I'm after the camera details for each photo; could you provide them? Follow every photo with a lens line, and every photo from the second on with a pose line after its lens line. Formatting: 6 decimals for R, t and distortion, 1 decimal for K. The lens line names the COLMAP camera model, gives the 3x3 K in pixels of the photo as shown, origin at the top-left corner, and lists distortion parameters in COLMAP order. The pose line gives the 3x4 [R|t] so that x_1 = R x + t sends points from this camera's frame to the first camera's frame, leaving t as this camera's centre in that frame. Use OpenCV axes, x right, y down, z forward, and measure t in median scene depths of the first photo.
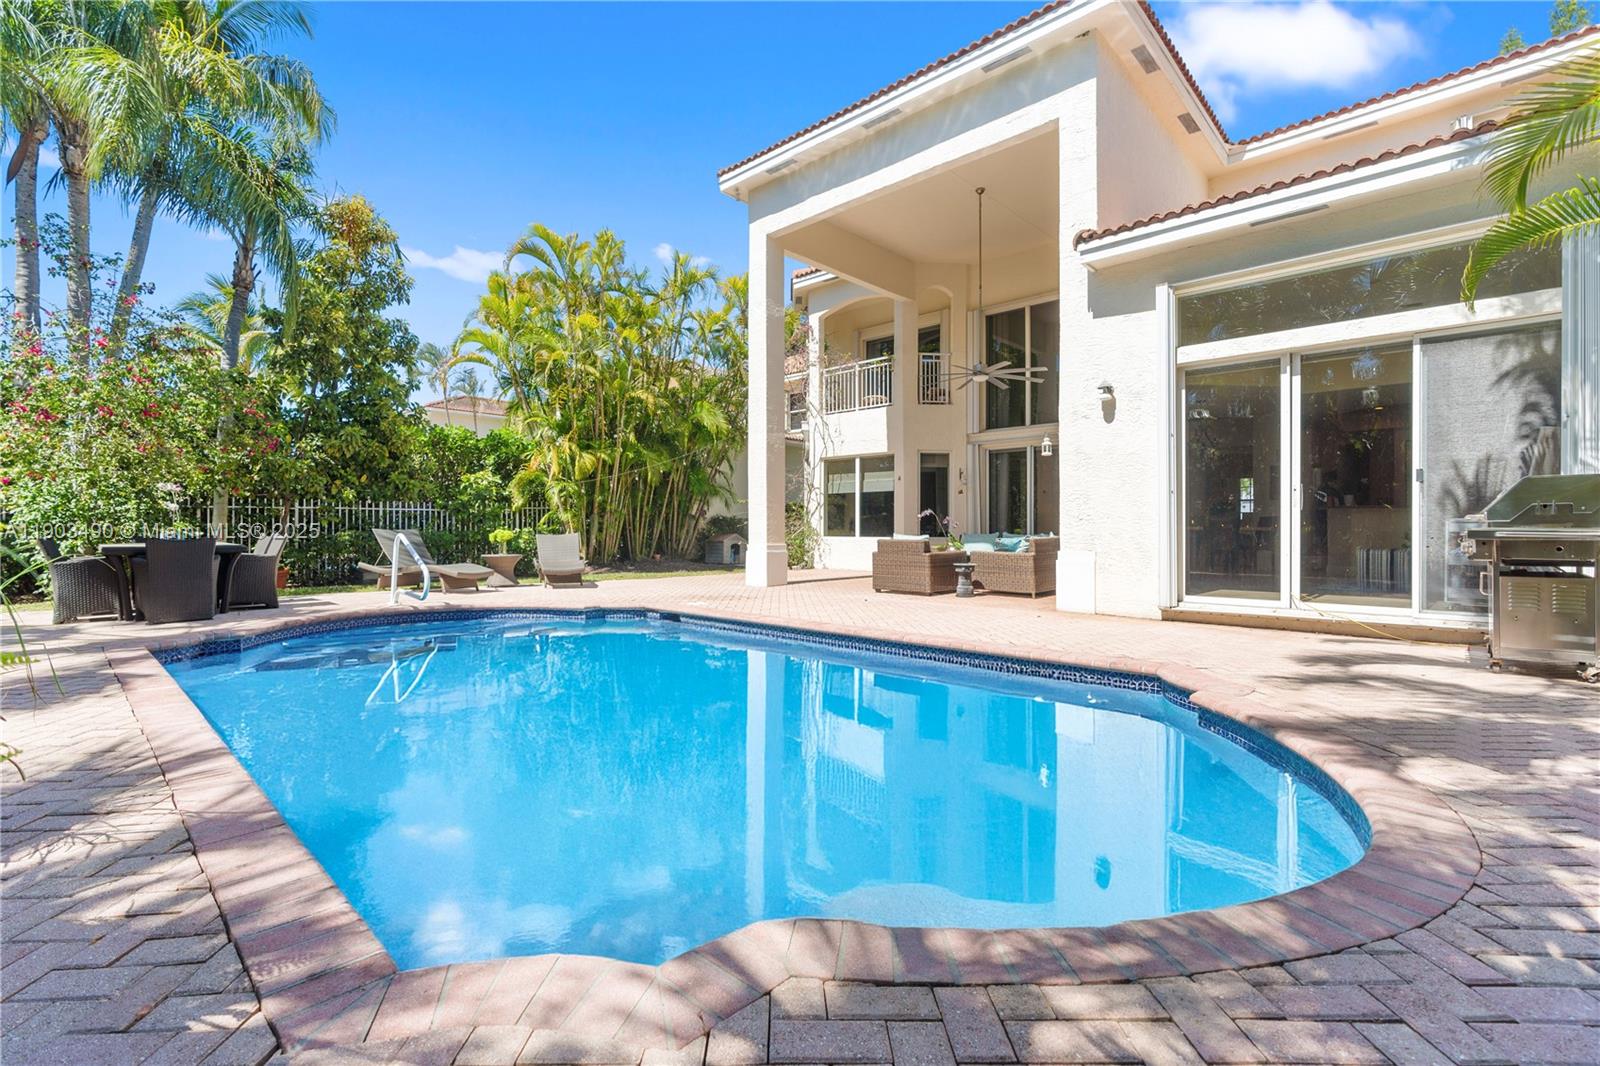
lens RADIAL K [[715.6, 0, 800.0], [0, 715.6, 533.0], [0, 0, 1]] dist [-0.000752, -0.000093]
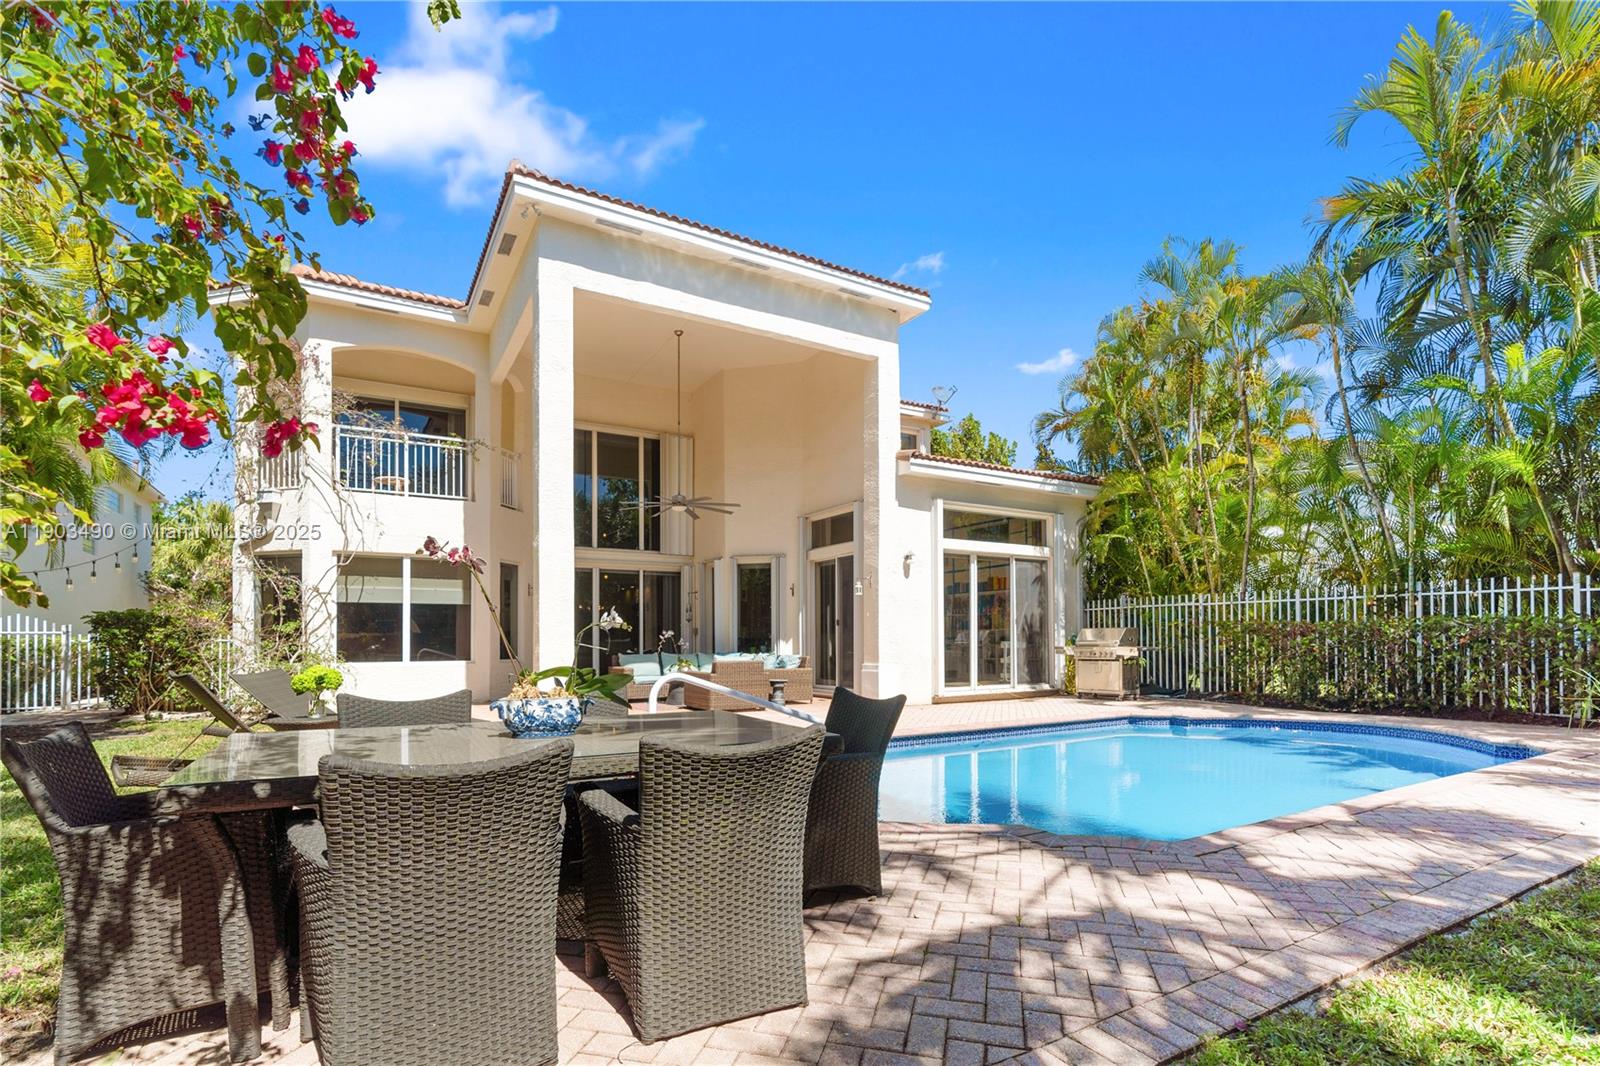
lens RADIAL K [[746.9, 0, 799.7], [0, 746.9, 637.5], [0, 0, 1]] dist [-0.000072, -0.000028]
pose [[0.286259, -0.000078, 0.958152, -0.792736], [0.012598, 0.999914, -0.003682, -0.017585], [-0.958069, 0.013124, 0.286235, 0.532910]]
